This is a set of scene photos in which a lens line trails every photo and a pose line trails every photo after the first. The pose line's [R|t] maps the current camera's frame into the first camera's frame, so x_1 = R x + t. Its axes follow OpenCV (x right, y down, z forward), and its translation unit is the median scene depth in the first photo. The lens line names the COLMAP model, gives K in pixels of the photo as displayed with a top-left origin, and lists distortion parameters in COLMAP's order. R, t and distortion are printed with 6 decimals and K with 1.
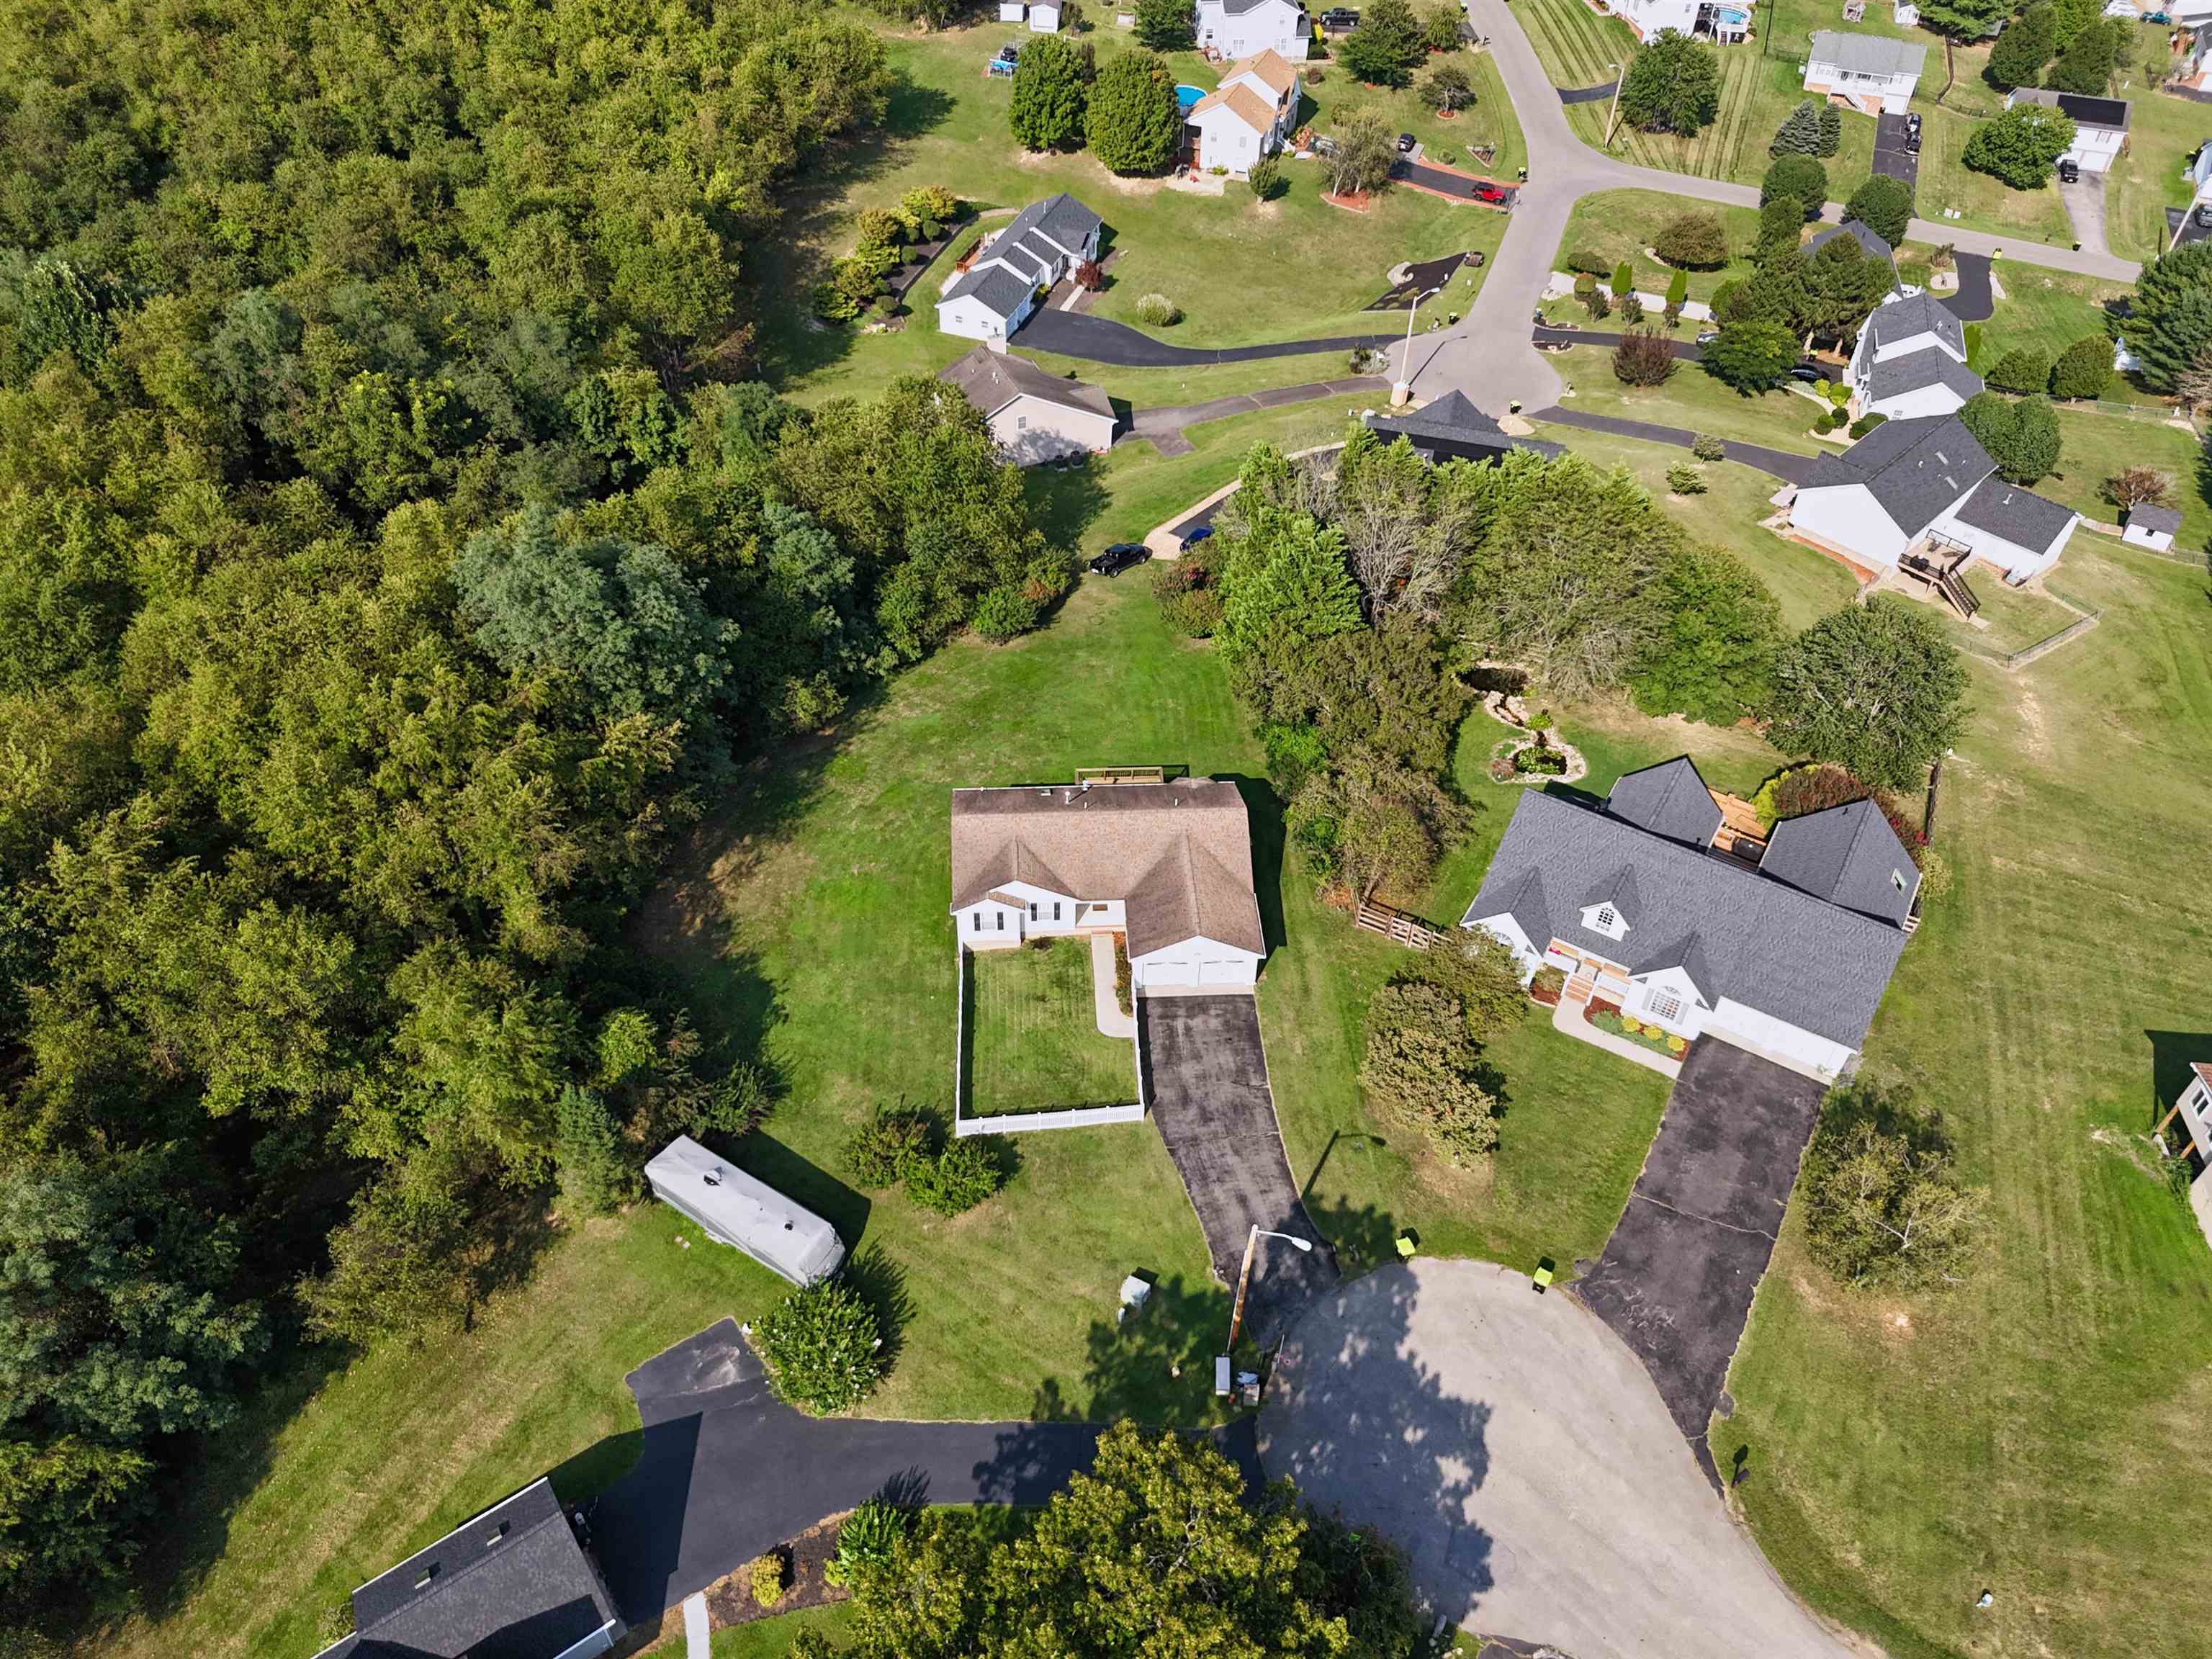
lens RADIAL K [[1633.3, 0, 1106.0], [0, 1633.3, 829.5], [0, 0, 1]] dist [0.076873, -0.083164]
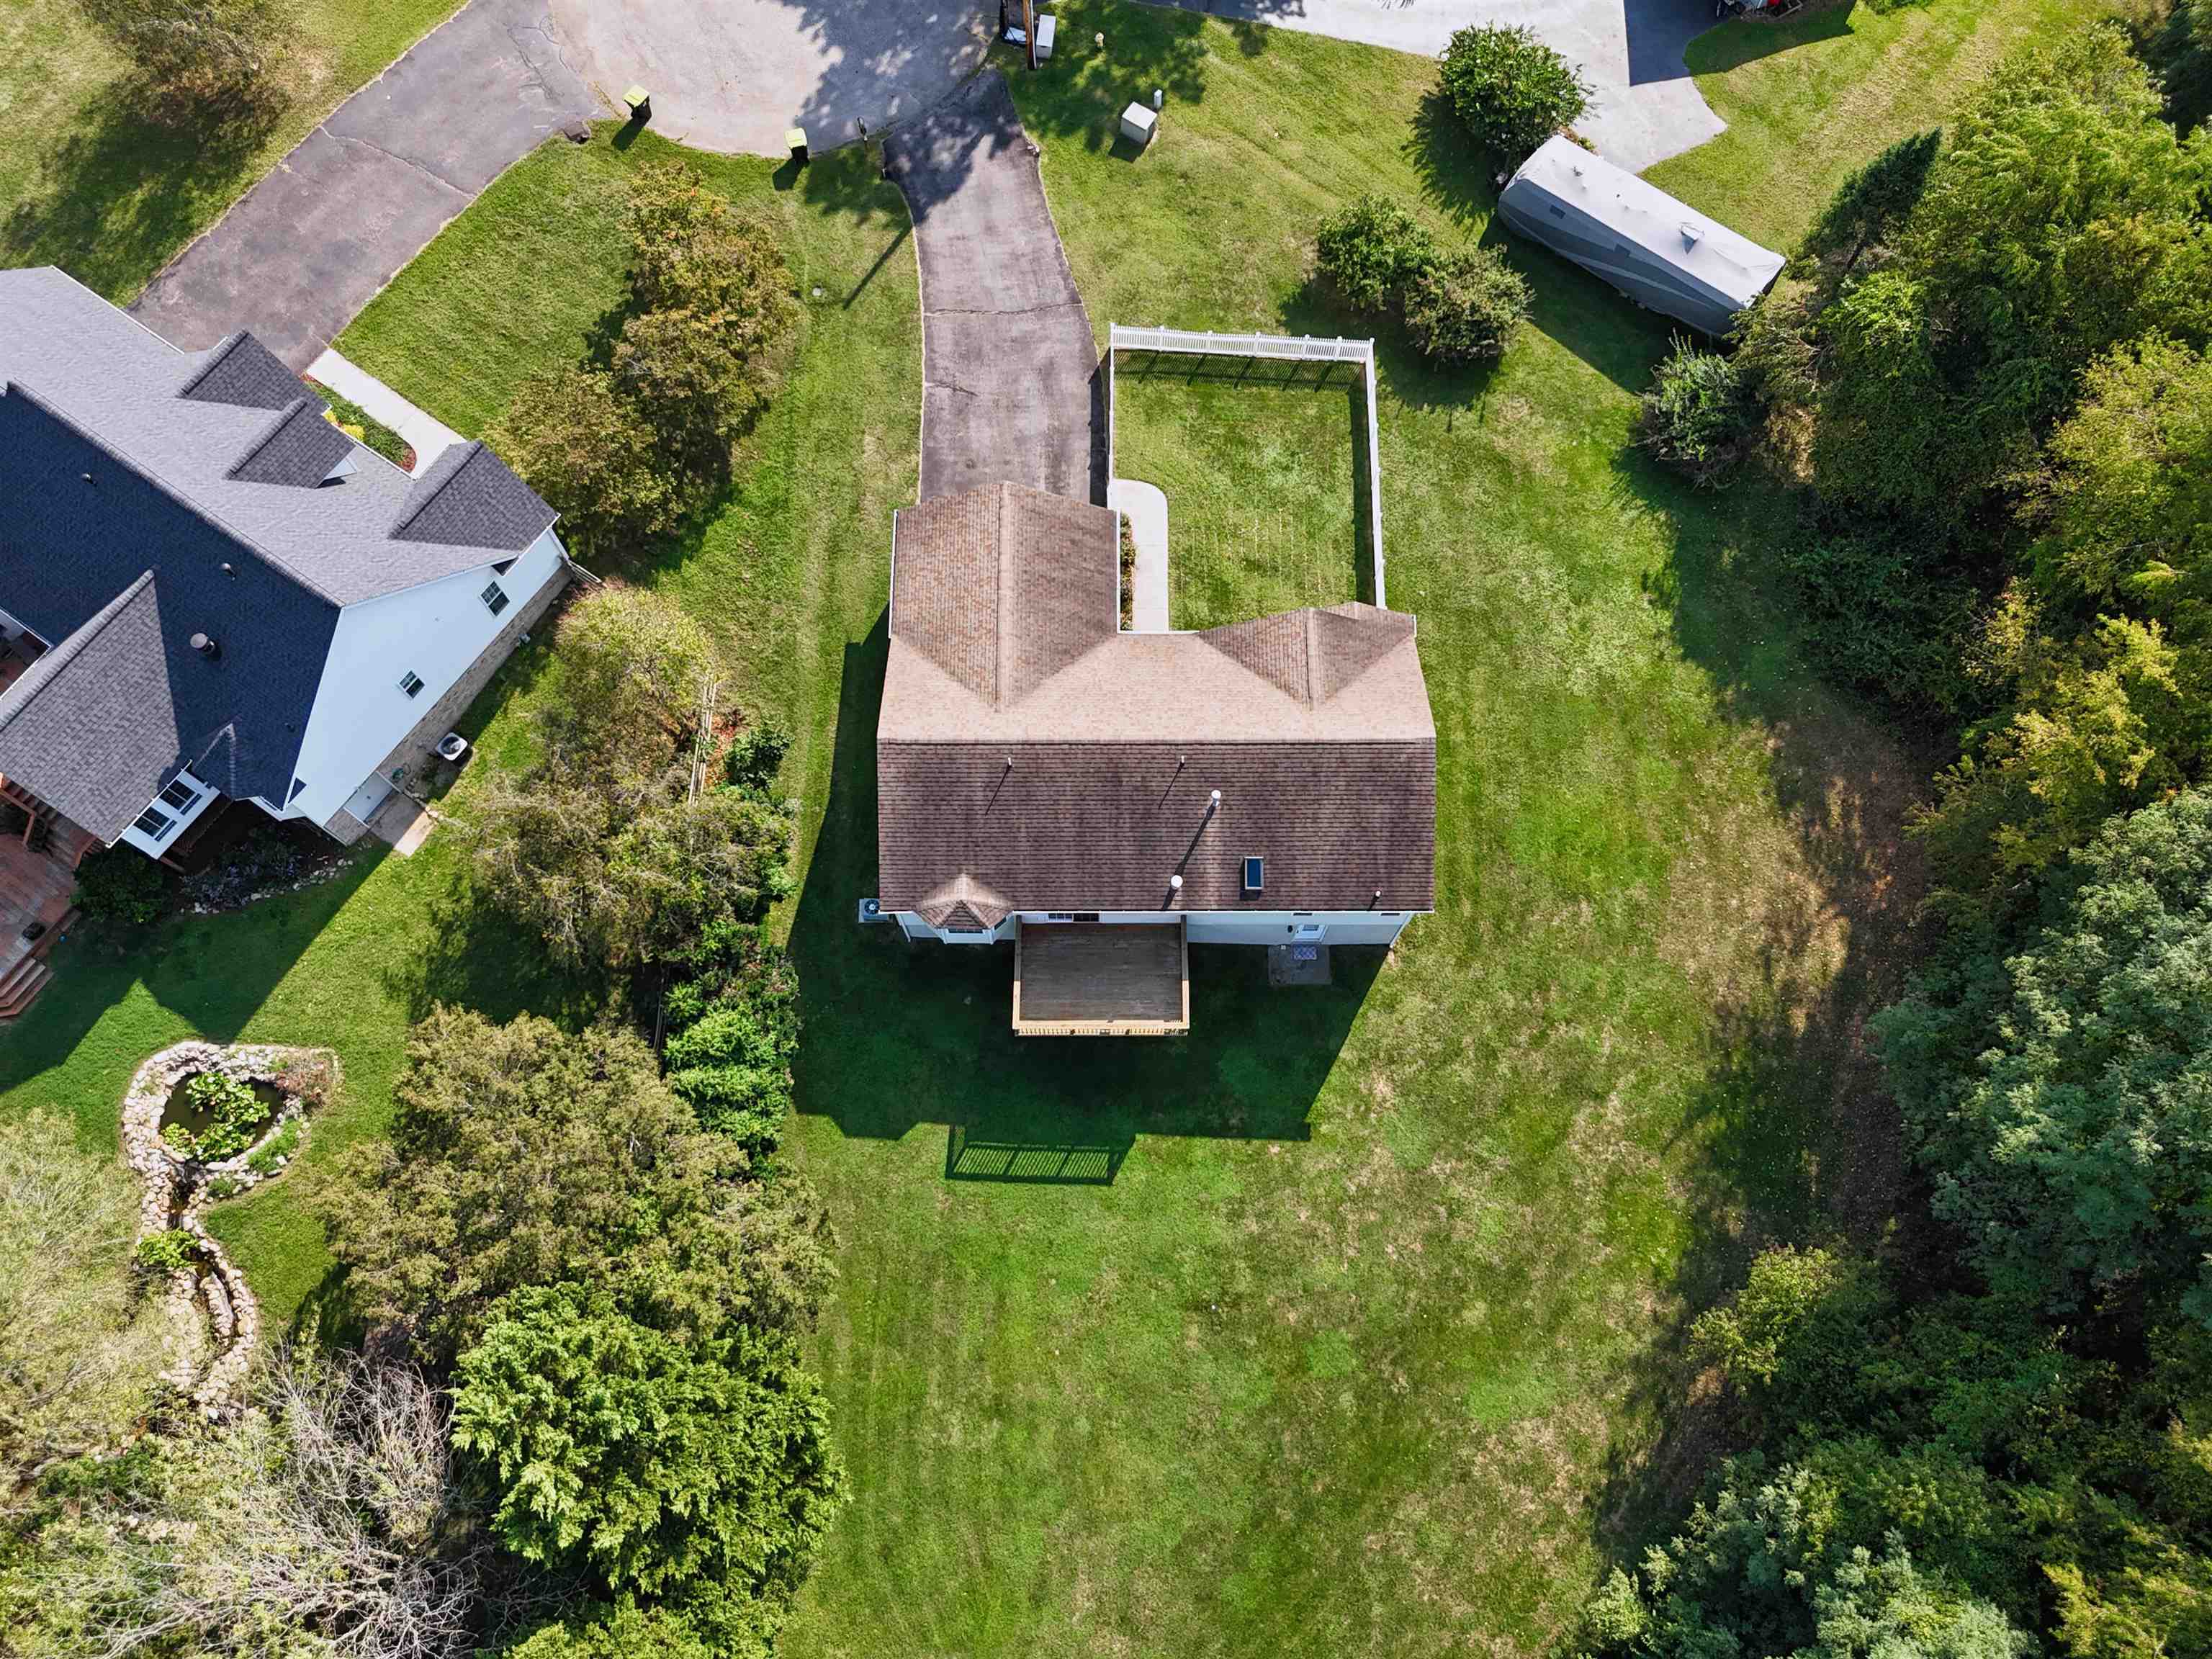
lens RADIAL K [[1678.4, 0, 1100.1], [0, 1678.4, 924.2], [0, 0, 1]] dist [0.074162, -0.079103]
pose [[-0.997990, -0.063285, -0.003169, 0.013118], [0.022596, -0.402175, 0.915284, -0.551861], [-0.059198, 0.913373, 0.402796, 0.858240]]
